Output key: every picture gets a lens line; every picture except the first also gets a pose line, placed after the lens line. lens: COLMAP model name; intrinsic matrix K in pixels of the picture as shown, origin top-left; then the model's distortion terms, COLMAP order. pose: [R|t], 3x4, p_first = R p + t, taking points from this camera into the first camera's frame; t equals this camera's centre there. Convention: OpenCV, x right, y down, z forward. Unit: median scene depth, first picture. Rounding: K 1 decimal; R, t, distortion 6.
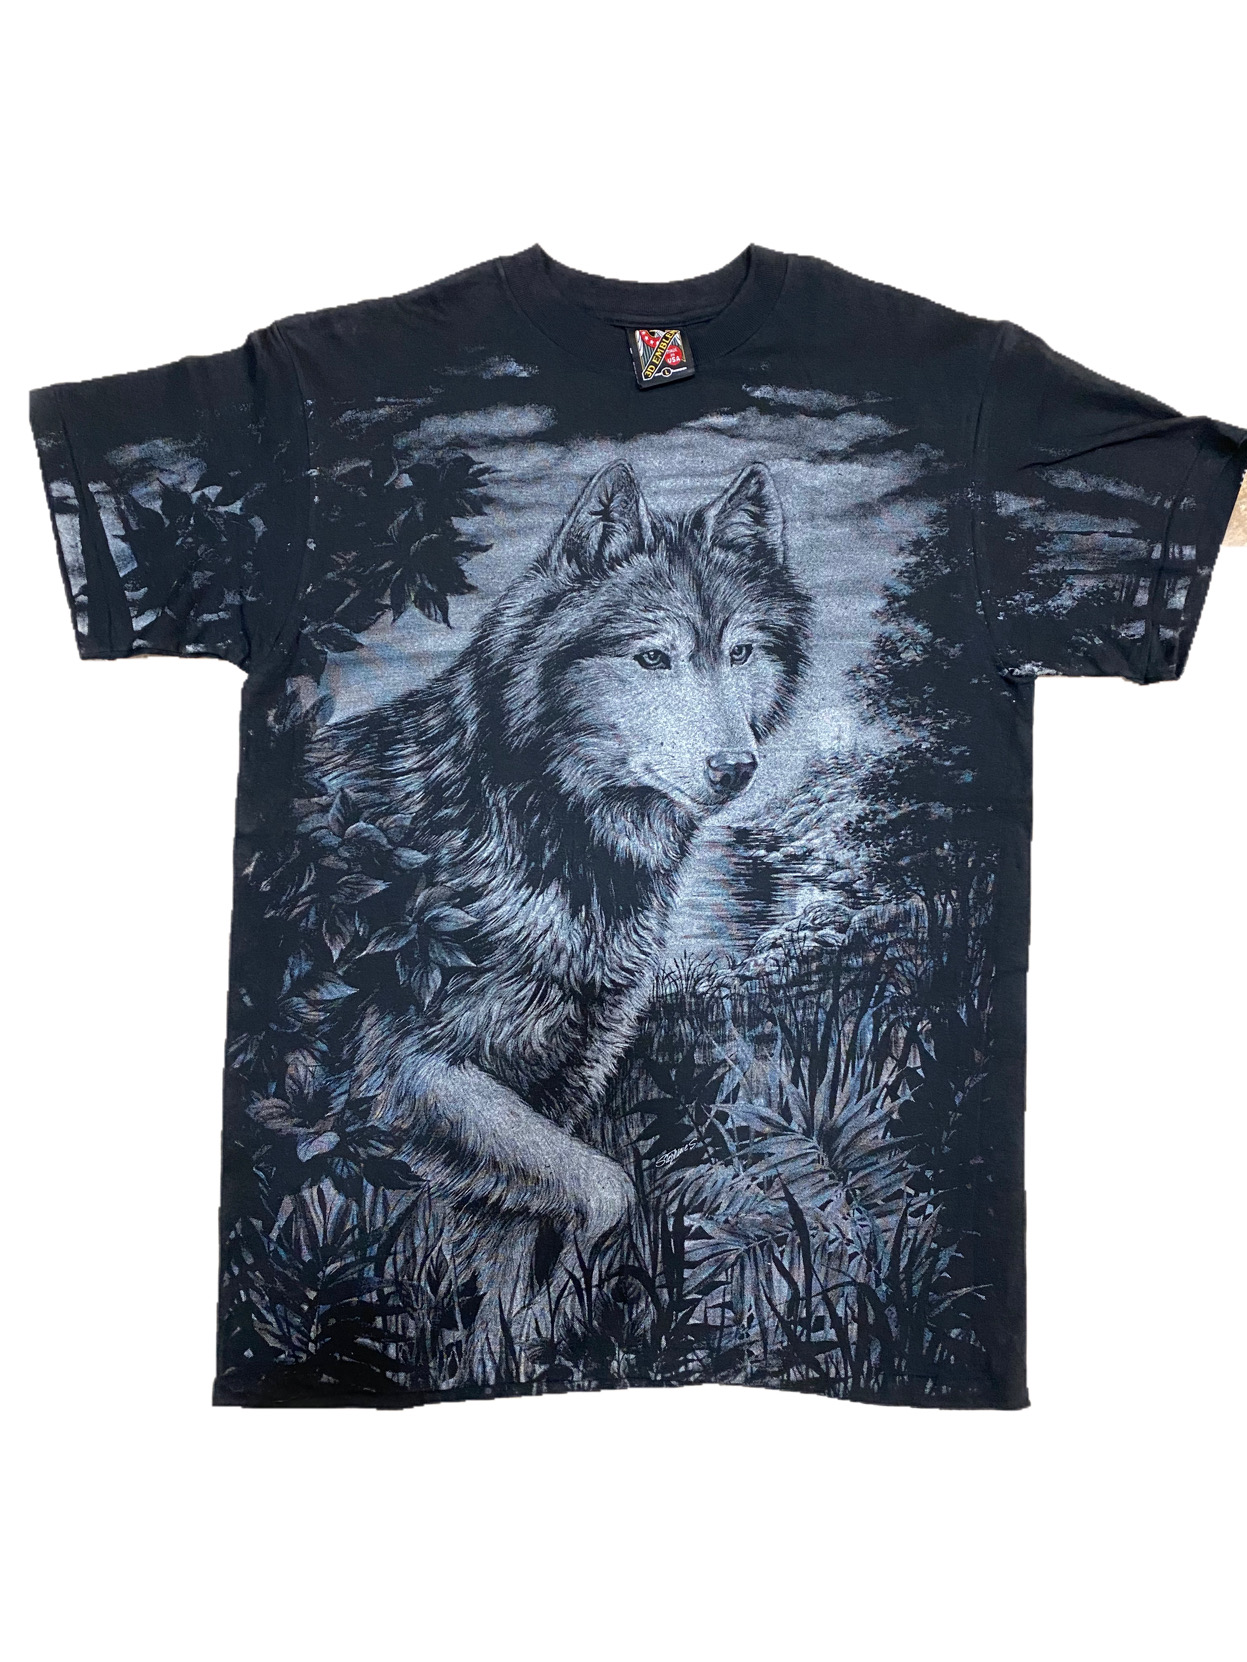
lens RADIAL K [[1236.0, 0, 623.5], [0, 1236.0, 831.0], [0, 0, 1]] dist [0.005328, -0.000116]
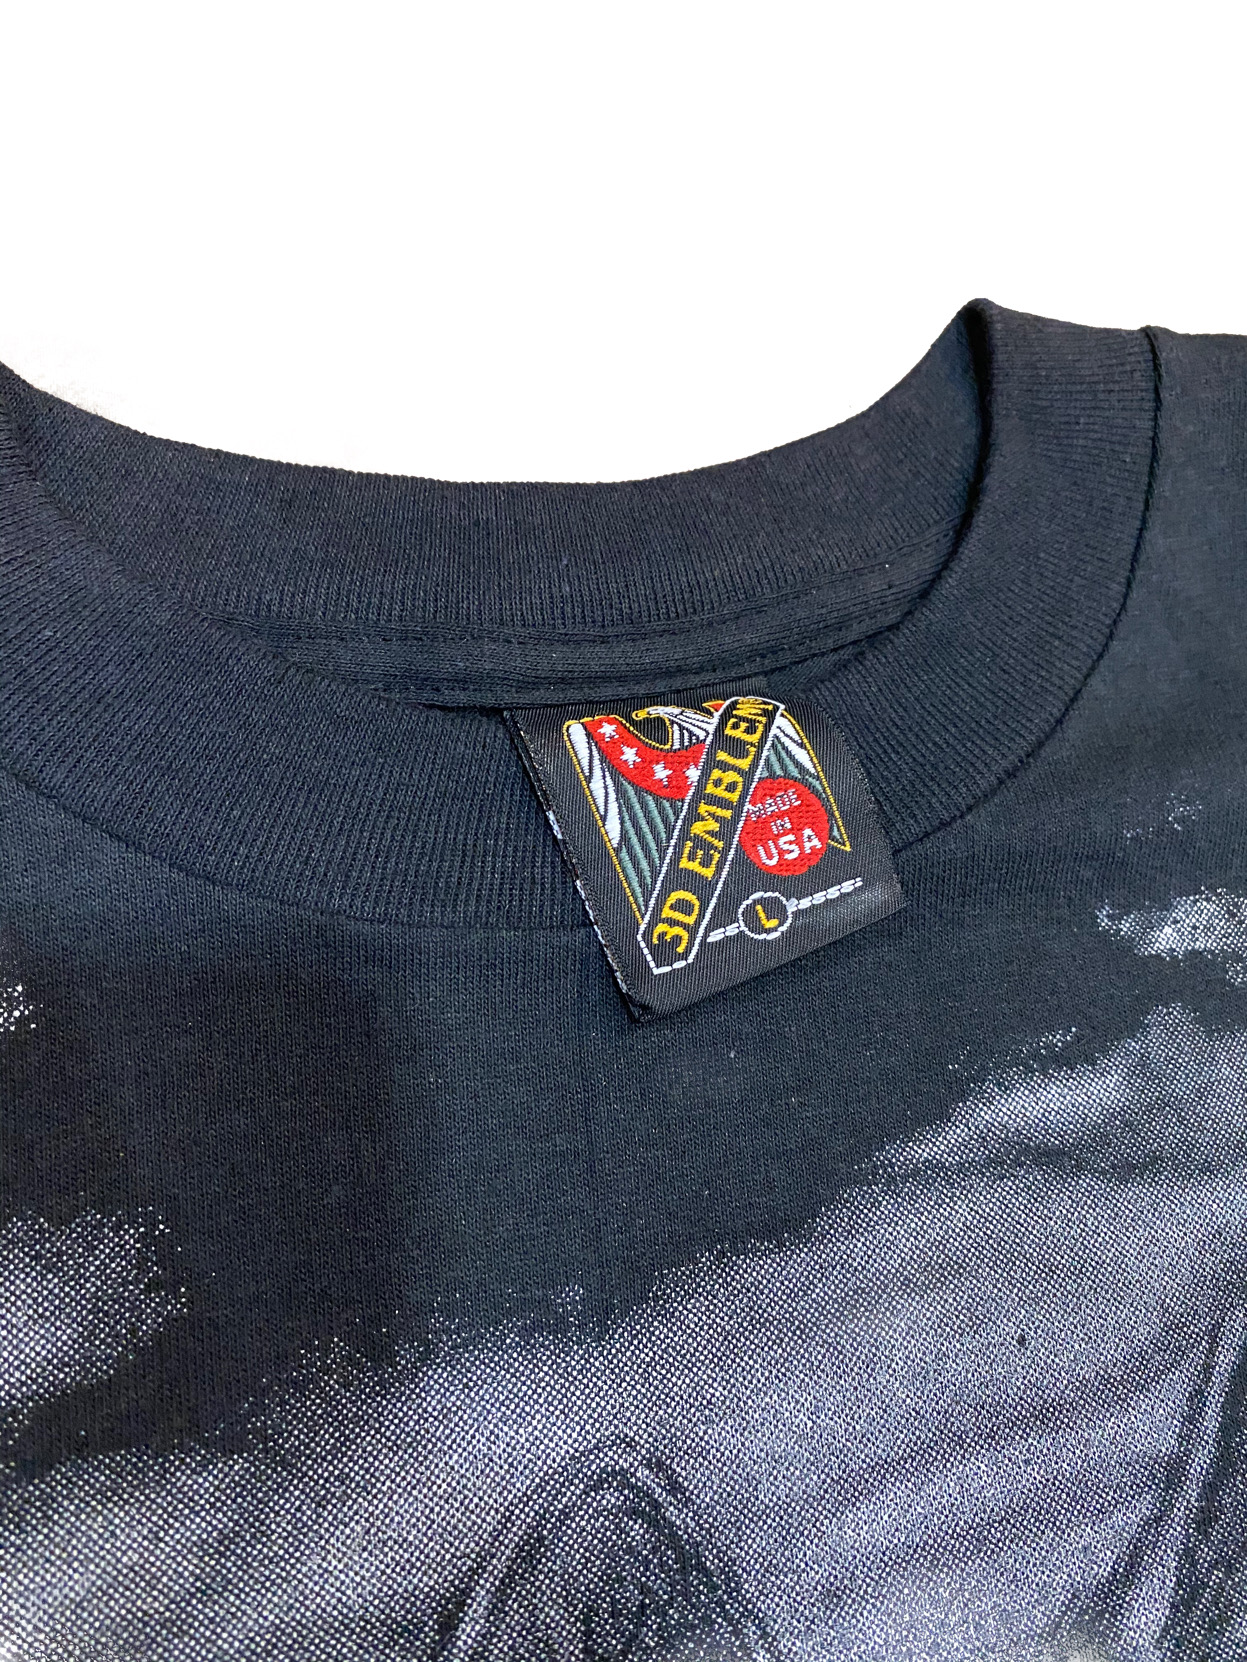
lens RADIAL K [[1236.0, 0, 623.5], [0, 1236.0, 831.0], [0, 0, 1]] dist [0.005328, -0.000116]
pose [[0.949911, -0.138032, 0.280385, -0.035926], [0.189887, 0.967495, -0.167020, -0.354193], [-0.248217, 0.211896, 0.945245, 0.821615]]
